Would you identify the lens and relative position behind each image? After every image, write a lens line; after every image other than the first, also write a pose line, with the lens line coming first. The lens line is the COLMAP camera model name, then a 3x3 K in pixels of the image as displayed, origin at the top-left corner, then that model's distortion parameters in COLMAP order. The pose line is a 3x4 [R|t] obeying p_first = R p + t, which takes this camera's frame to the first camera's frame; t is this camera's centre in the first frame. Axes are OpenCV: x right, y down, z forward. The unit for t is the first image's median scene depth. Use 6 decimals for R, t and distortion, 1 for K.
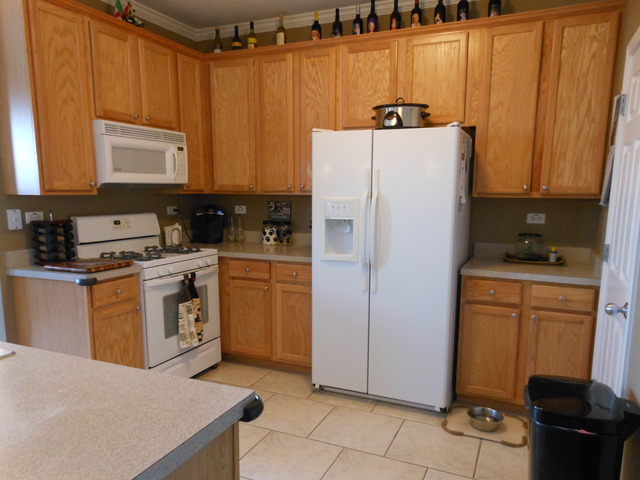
lens RADIAL K [[476.1, 0, 325.8], [0, 476.1, 263.7], [0, 0, 1]] dist [0.023628, -0.006238]
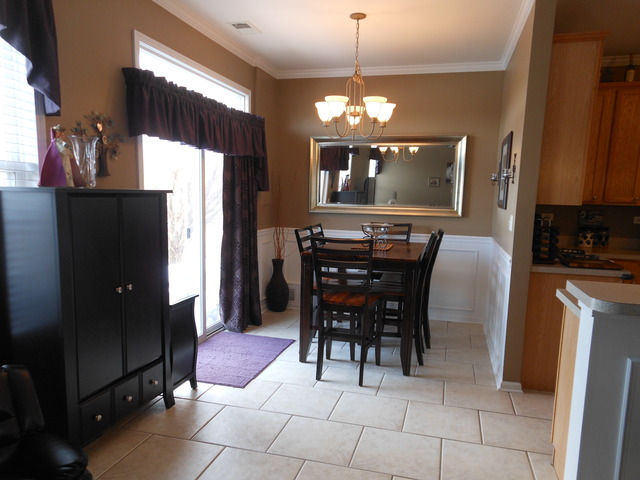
lens RADIAL K [[476.1, 0, 325.8], [0, 476.1, 263.7], [0, 0, 1]] dist [0.023628, -0.006238]
pose [[0.986557, -0.002497, 0.163397, -1.036078], [0.004563, 0.999914, -0.012269, 0.013280], [-0.163353, 0.012849, 0.986484, -0.065554]]
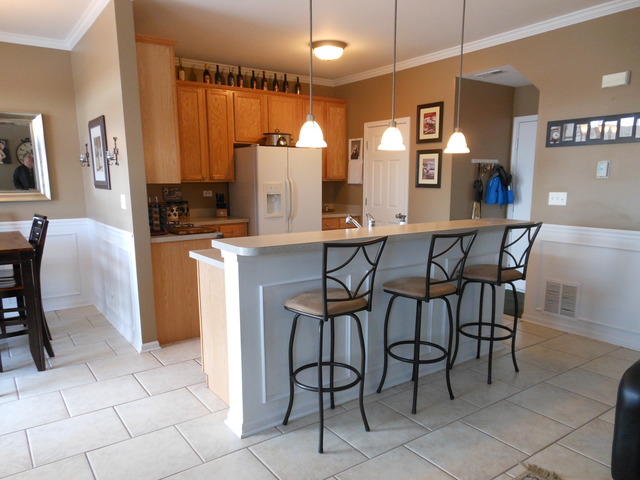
lens RADIAL K [[476.1, 0, 325.8], [0, 476.1, 263.7], [0, 0, 1]] dist [0.023628, -0.006238]
pose [[0.503917, -0.162652, 0.848300, -1.196557], [0.147263, 0.983909, 0.101175, 0.013920], [-0.851106, 0.073939, 0.519761, -0.092238]]
